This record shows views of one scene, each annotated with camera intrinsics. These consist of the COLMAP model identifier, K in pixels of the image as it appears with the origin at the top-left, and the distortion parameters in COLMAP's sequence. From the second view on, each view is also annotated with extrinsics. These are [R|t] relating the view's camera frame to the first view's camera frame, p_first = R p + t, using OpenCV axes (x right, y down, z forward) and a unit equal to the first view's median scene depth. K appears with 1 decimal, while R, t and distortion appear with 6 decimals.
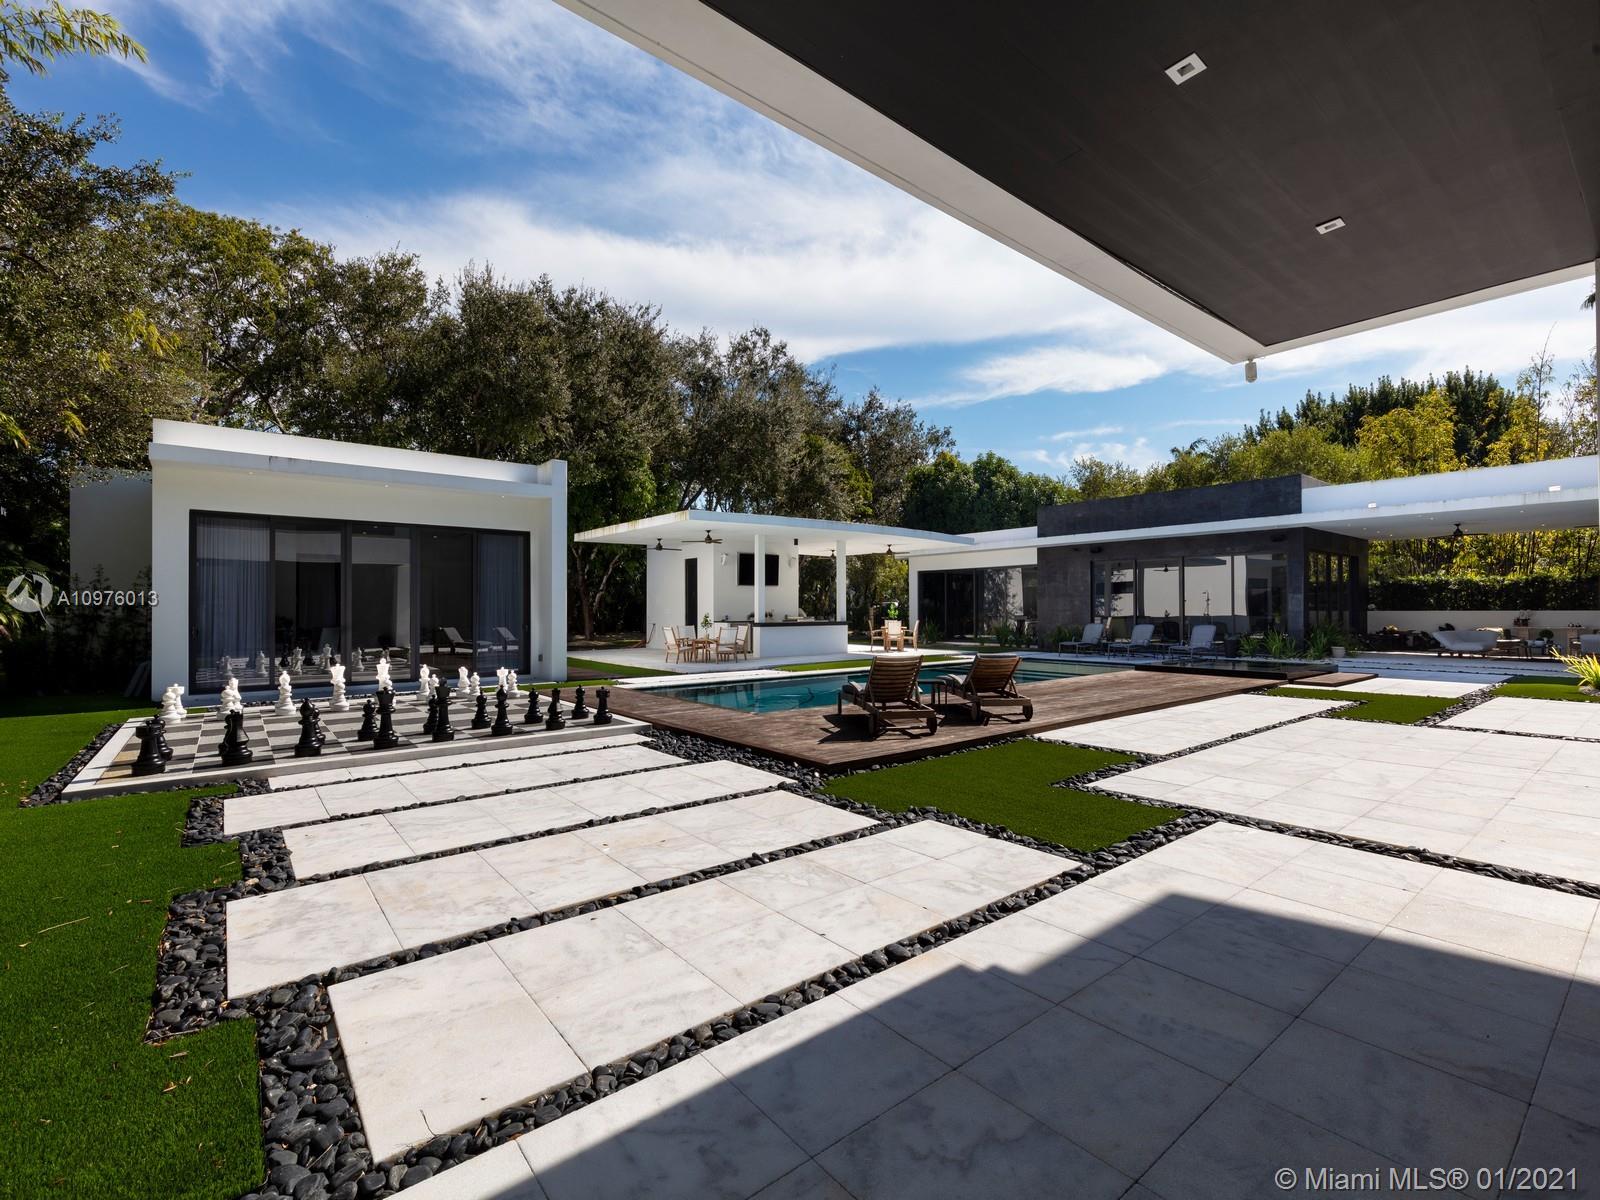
lens RADIAL K [[710.2, 0, 809.1], [0, 710.2, 607.1], [0, 0, 1]] dist [0.011644, -0.000134]
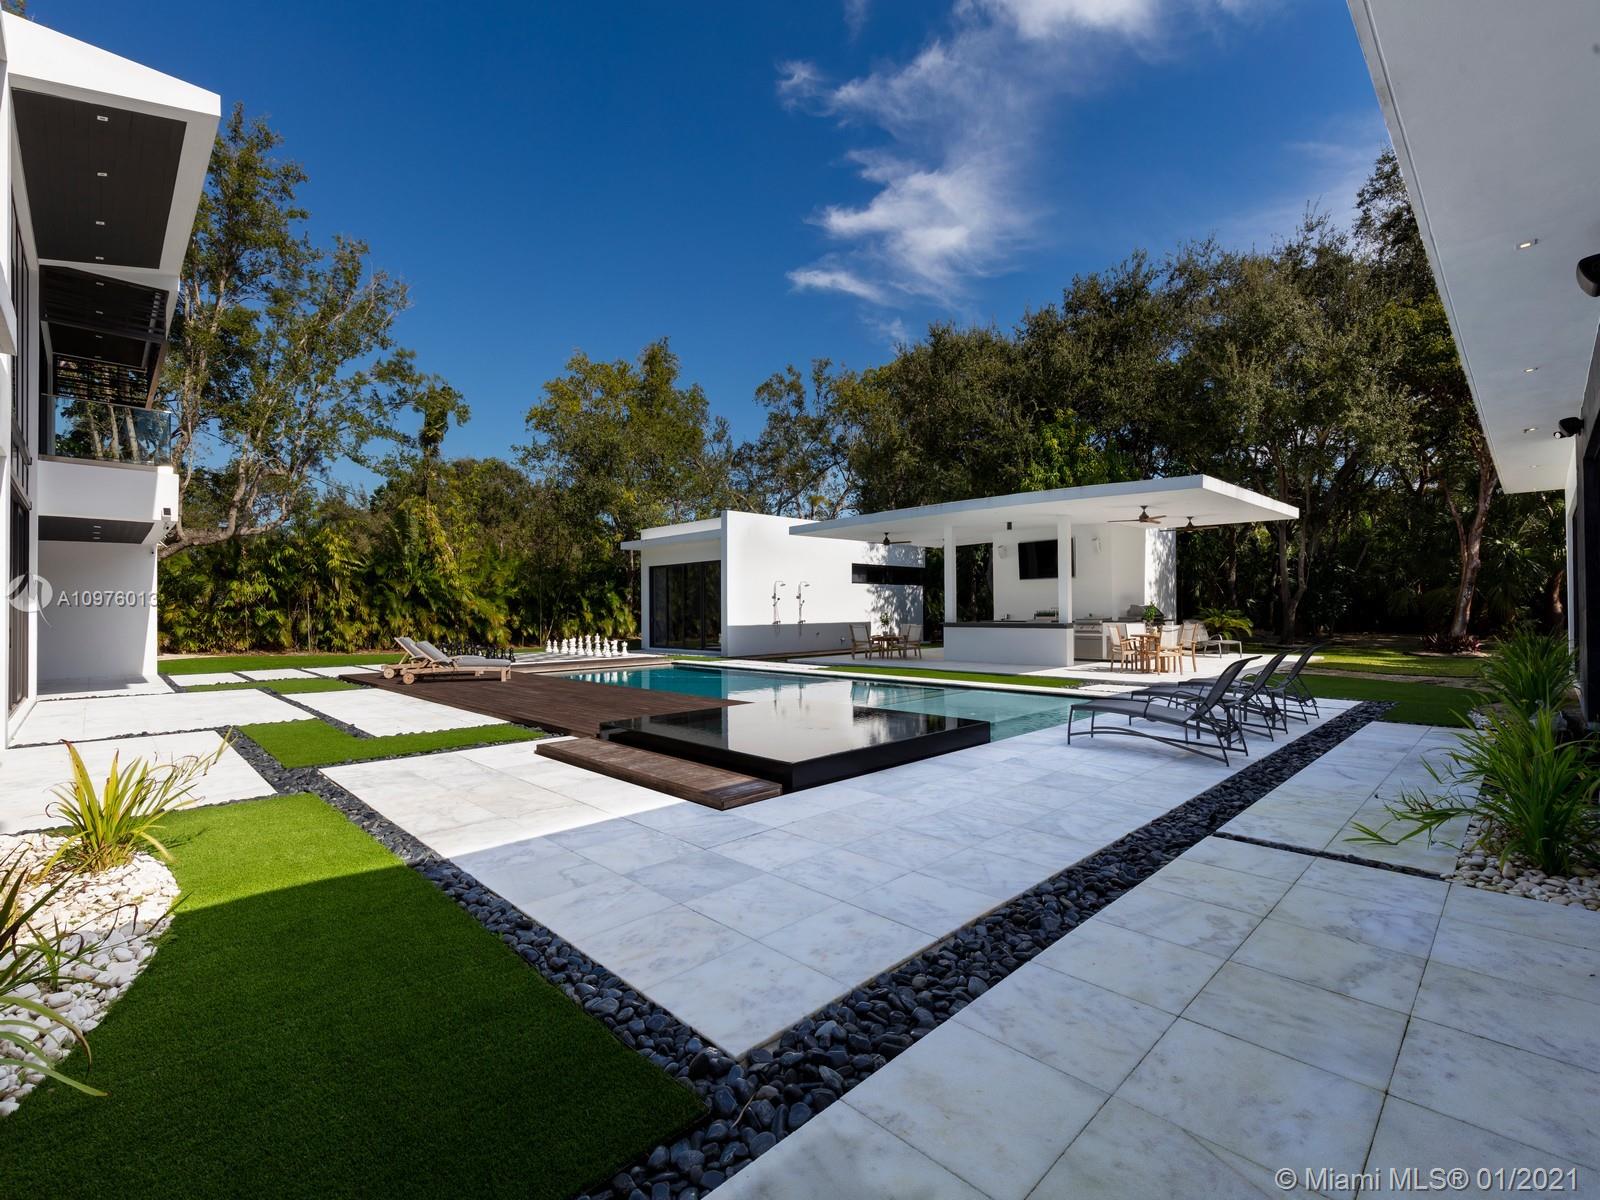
lens RADIAL K [[713.5, 0, 835.9], [0, 713.5, 600.6], [0, 0, 1]] dist [-0.000062, -0.000056]
pose [[0.115870, -0.008620, -0.993227, 0.730912], [0.012944, 0.999891, -0.007168, -0.000929], [0.993180, -0.012026, 0.115969, 0.659777]]
